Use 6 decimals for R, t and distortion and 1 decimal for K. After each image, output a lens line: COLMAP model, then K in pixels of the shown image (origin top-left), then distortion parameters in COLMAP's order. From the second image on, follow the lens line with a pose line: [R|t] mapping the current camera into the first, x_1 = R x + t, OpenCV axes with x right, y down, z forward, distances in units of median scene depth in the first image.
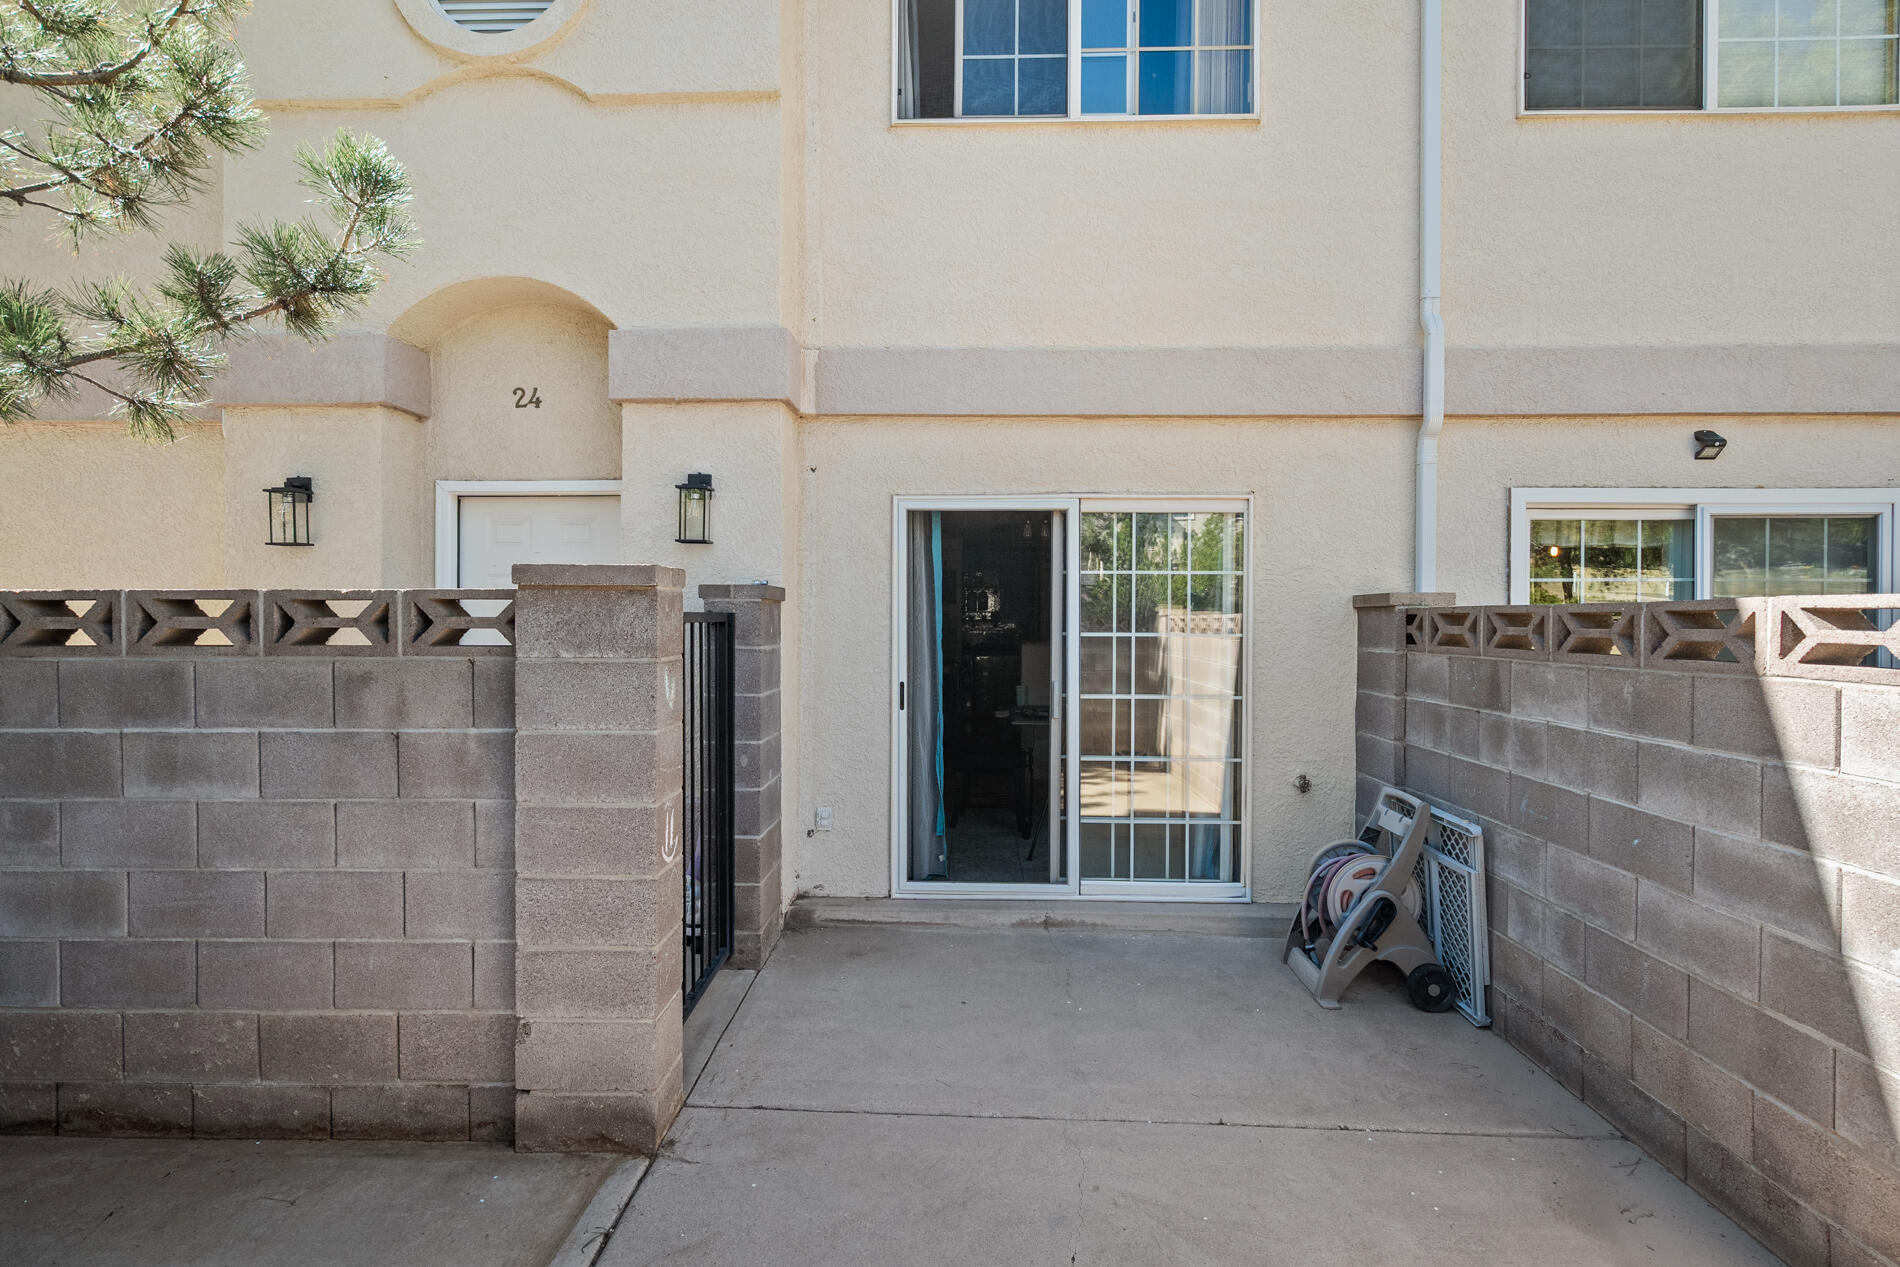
lens RADIAL K [[872.9, 0, 950.6], [0, 872.9, 640.4], [0, 0, 1]] dist [-0.000928, 0.001533]
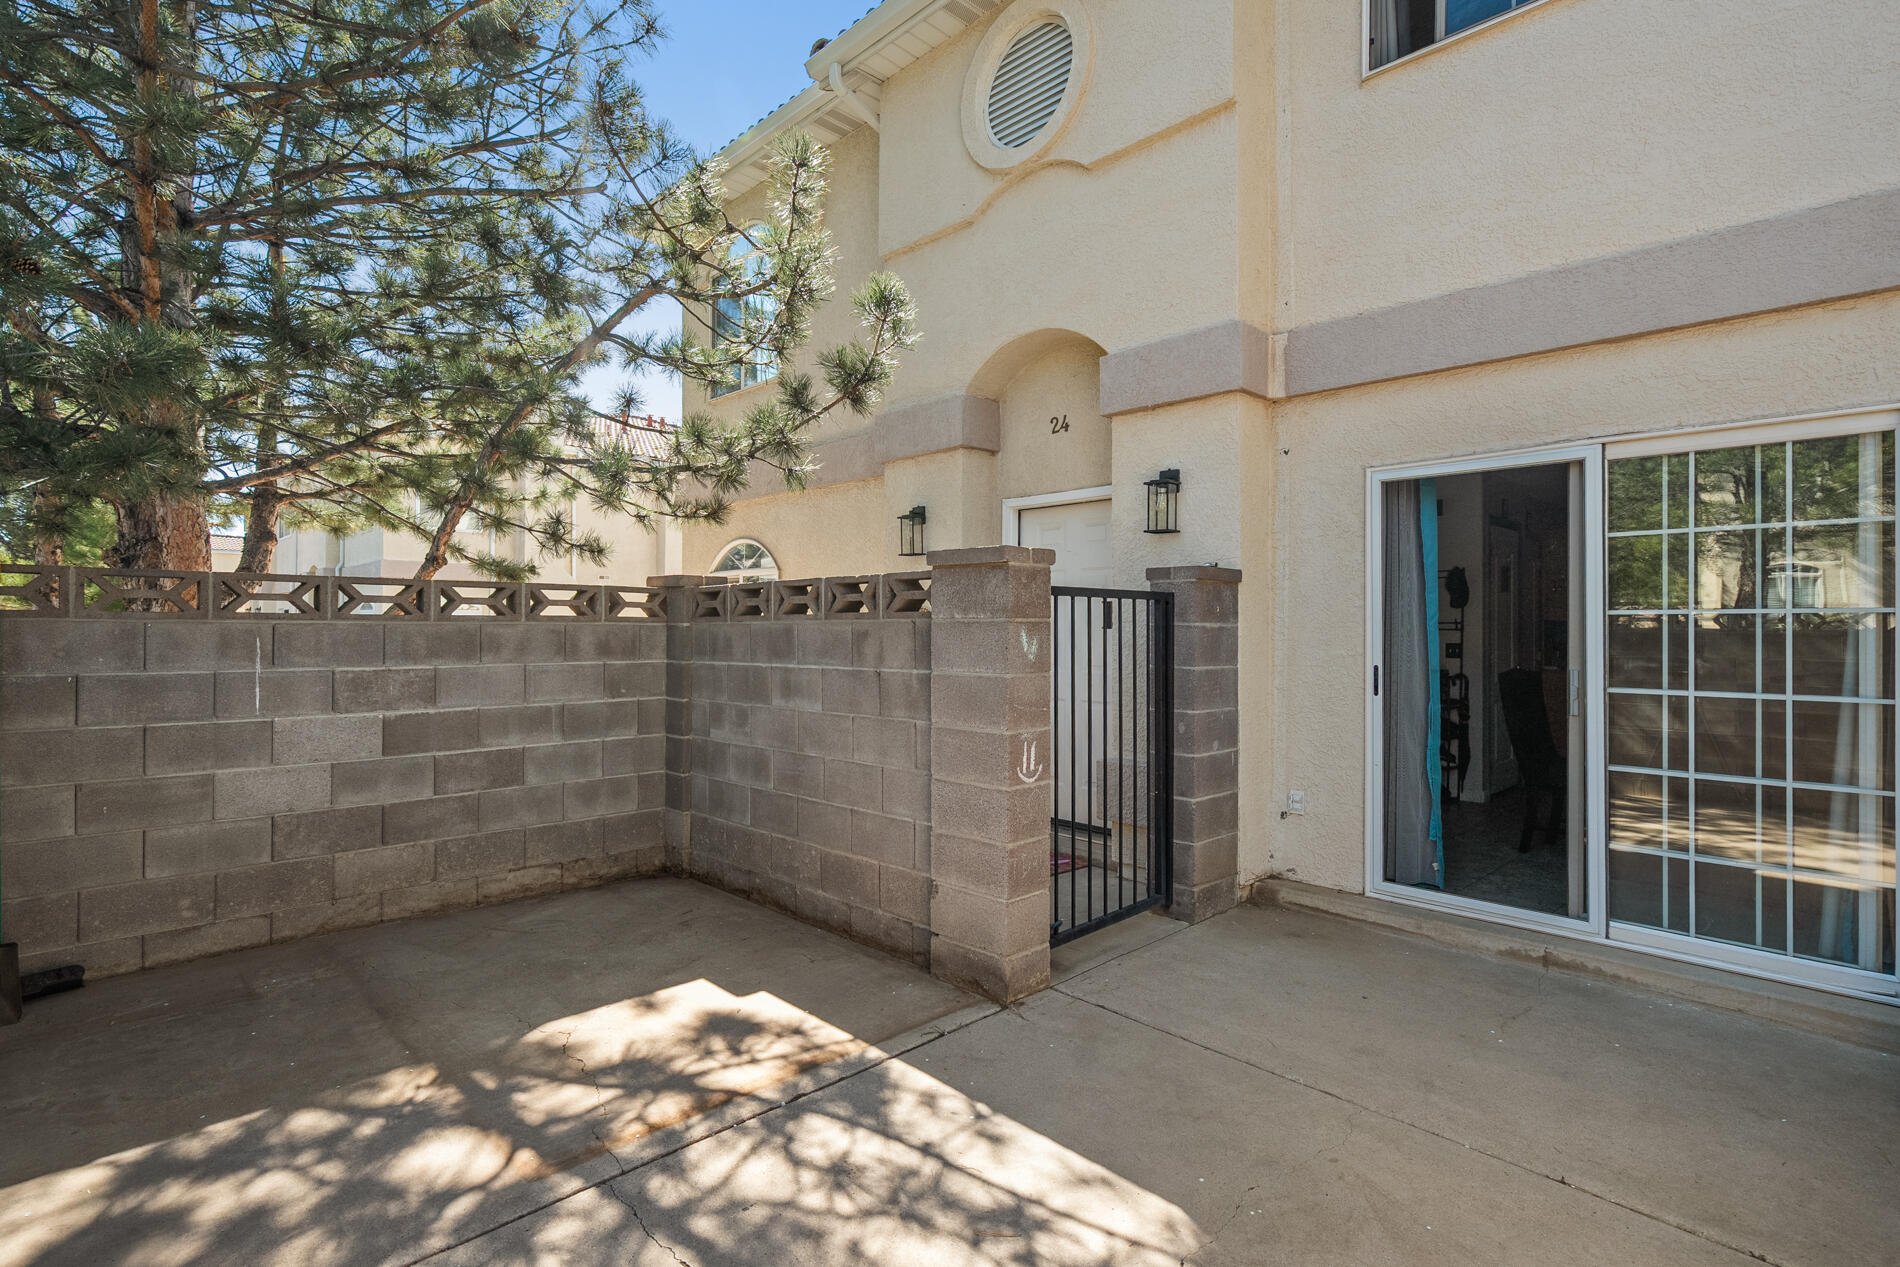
lens RADIAL K [[888.6, 0, 949.9], [0, 888.6, 639.2], [0, 0, 1]] dist [0.000019, 0.000352]
pose [[0.731874, 0.009097, -0.681380, 0.277588], [-0.016418, 0.999856, -0.004285, 0.032776], [0.681243, 0.014323, 0.731918, -0.010306]]
